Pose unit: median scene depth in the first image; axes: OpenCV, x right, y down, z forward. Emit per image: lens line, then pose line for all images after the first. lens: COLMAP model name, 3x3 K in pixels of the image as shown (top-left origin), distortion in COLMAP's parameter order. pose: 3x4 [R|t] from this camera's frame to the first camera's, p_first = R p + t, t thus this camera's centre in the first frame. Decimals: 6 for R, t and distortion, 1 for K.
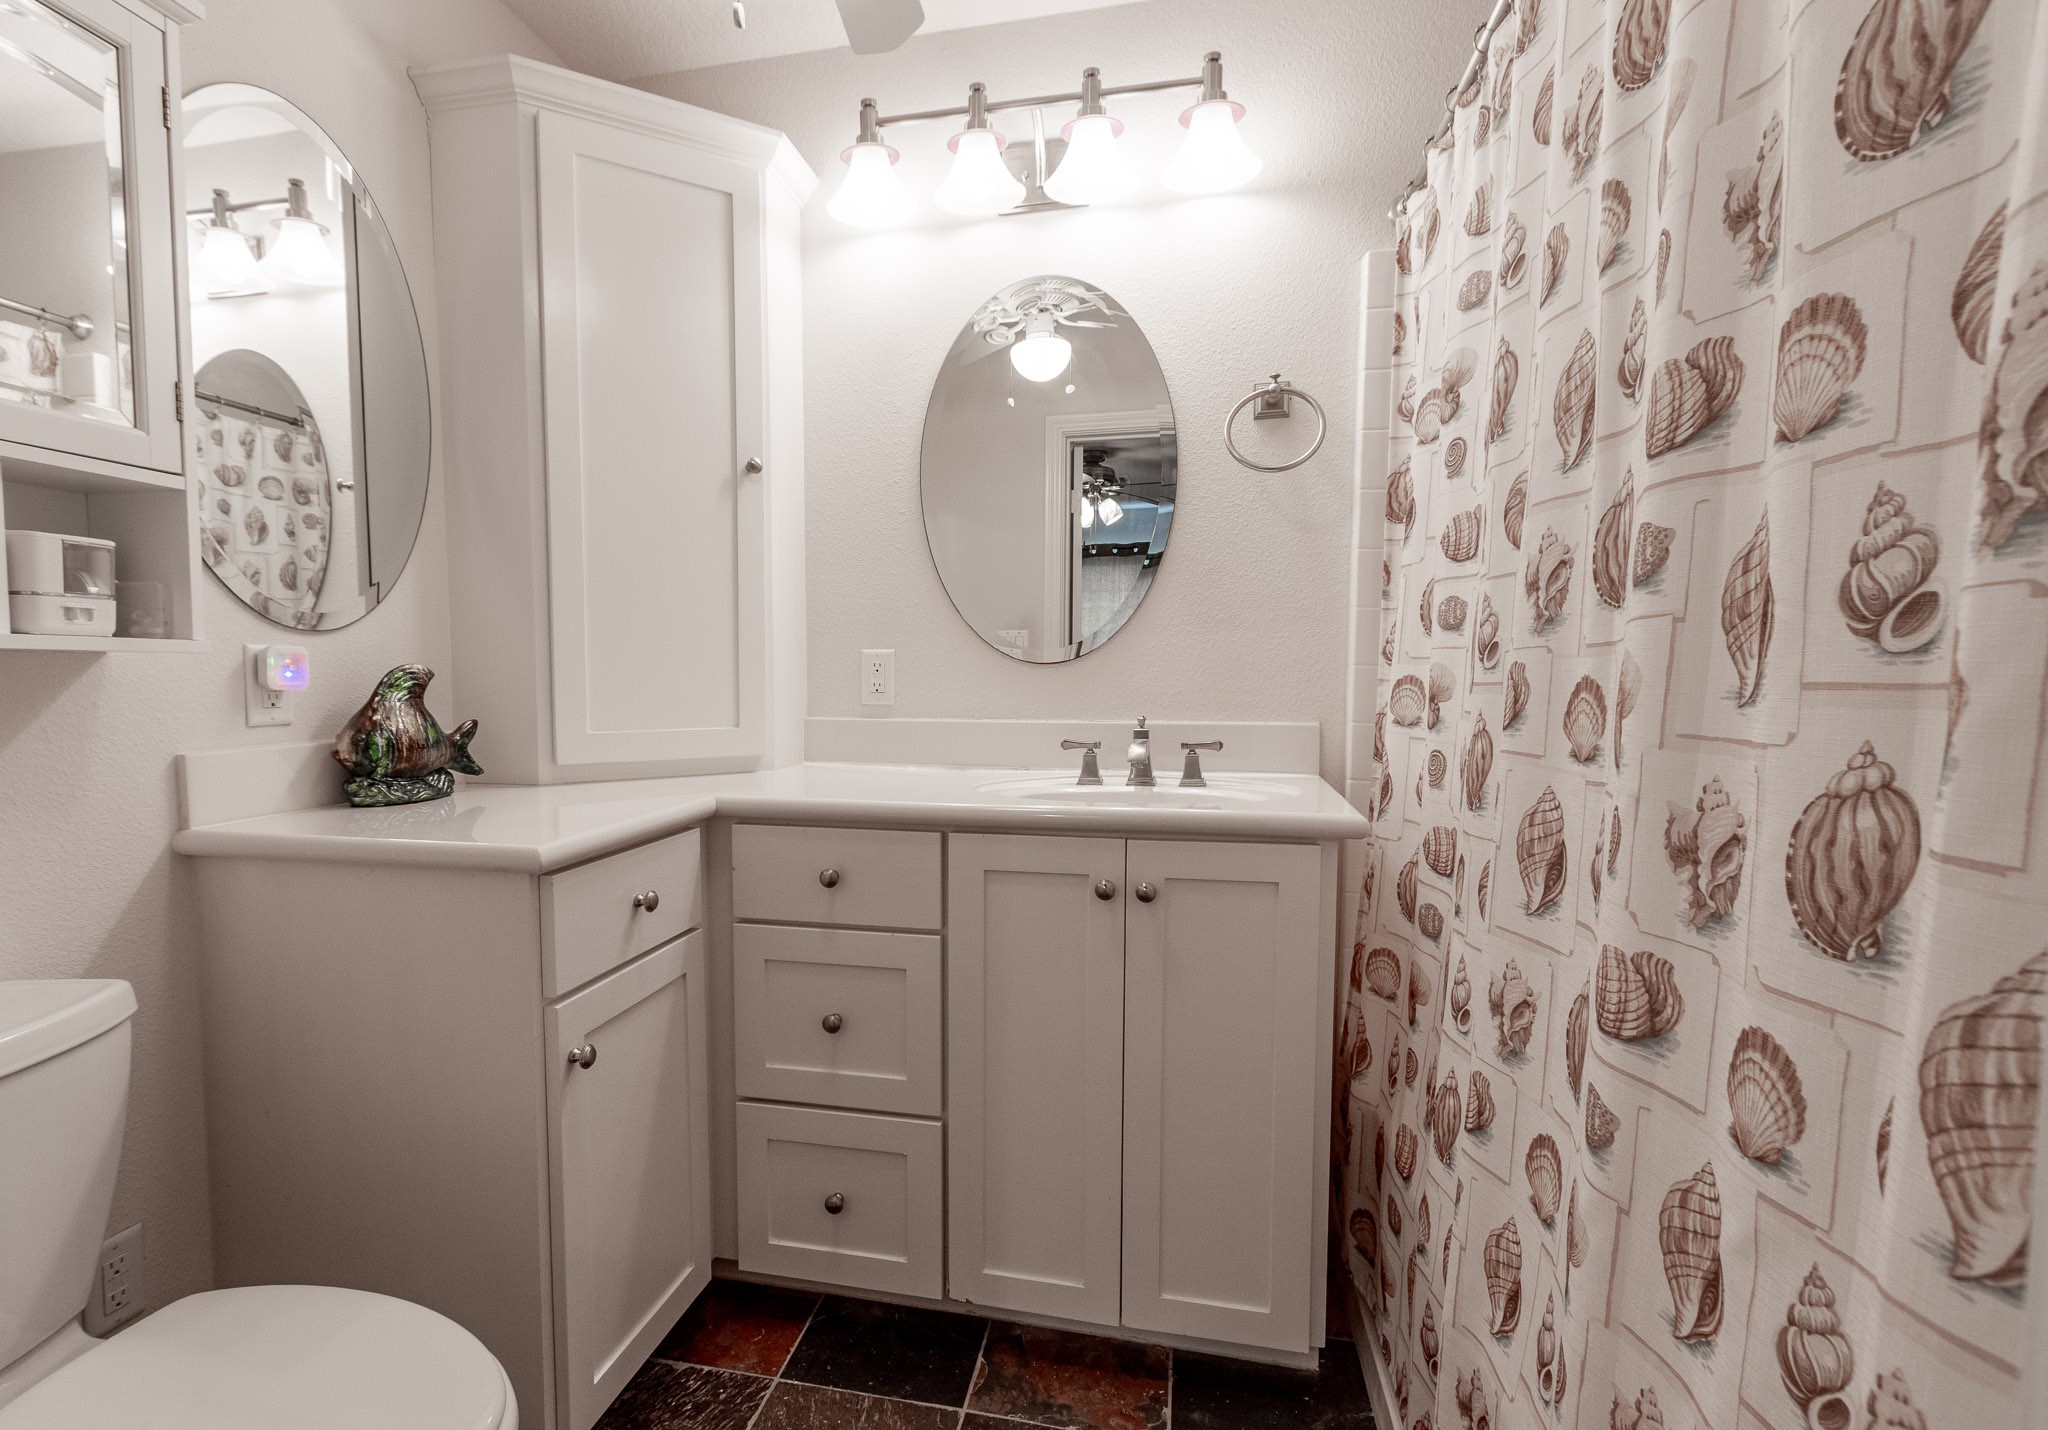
lens RADIAL K [[950.7, 0, 954.4], [0, 950.7, 738.0], [0, 0, 1]] dist [-0.001253, -0.002543]
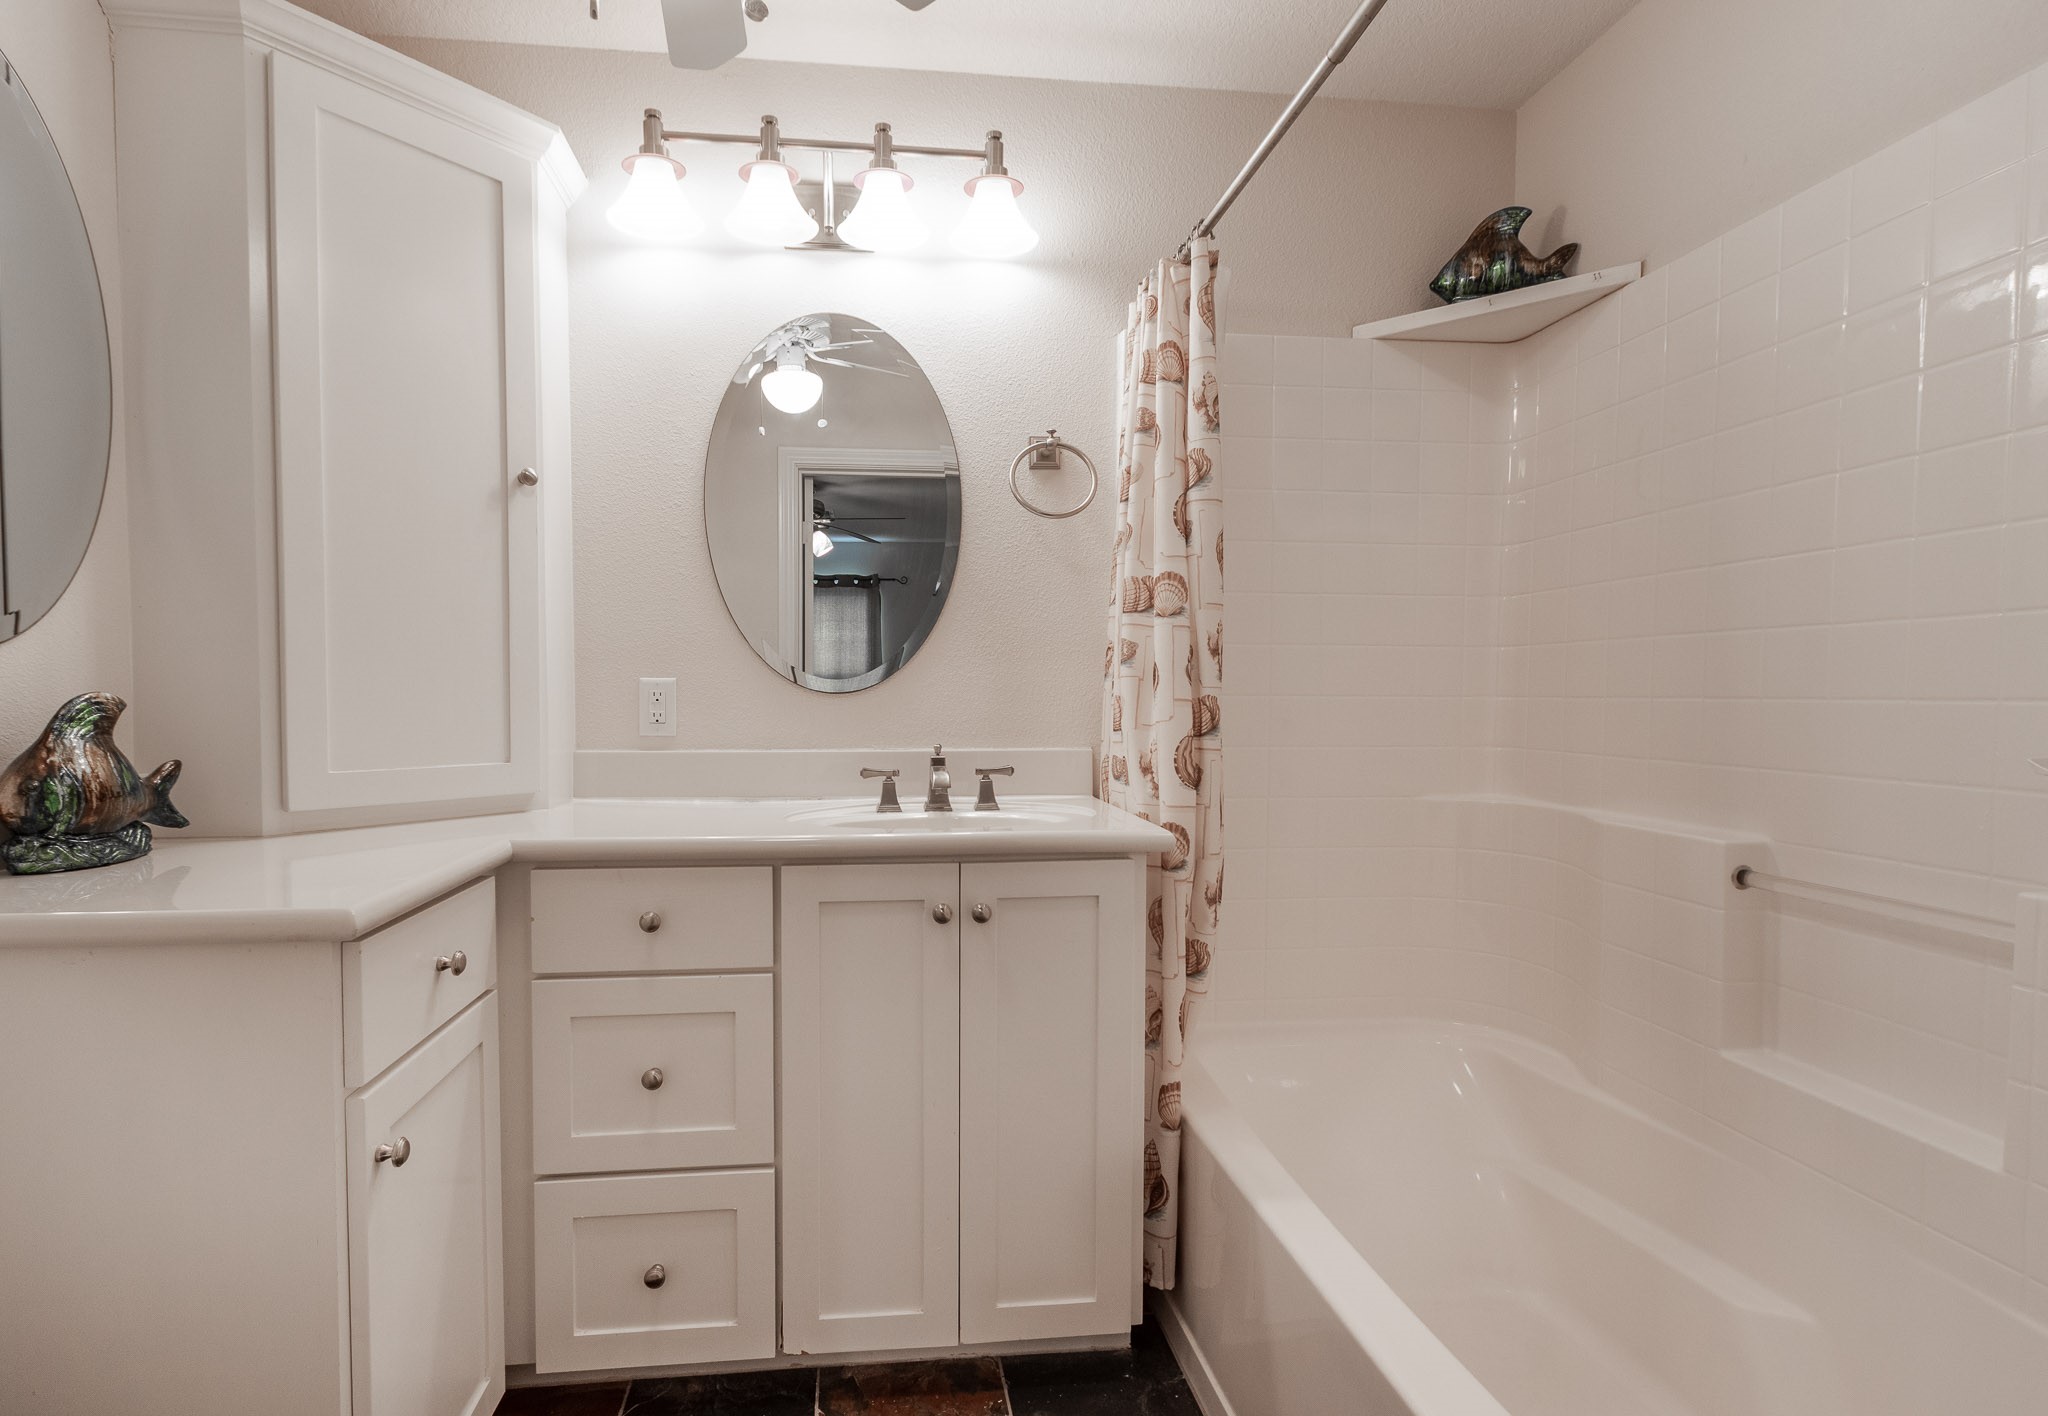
lens RADIAL K [[950.7, 0, 935.1], [0, 950.7, 732.8], [0, 0, 1]] dist [-0.001253, -0.002543]
pose [[0.948684, -0.011119, 0.316031, -0.144250], [0.022507, 0.999221, -0.032408, -0.001554], [-0.315424, 0.037858, 0.948195, 0.018475]]
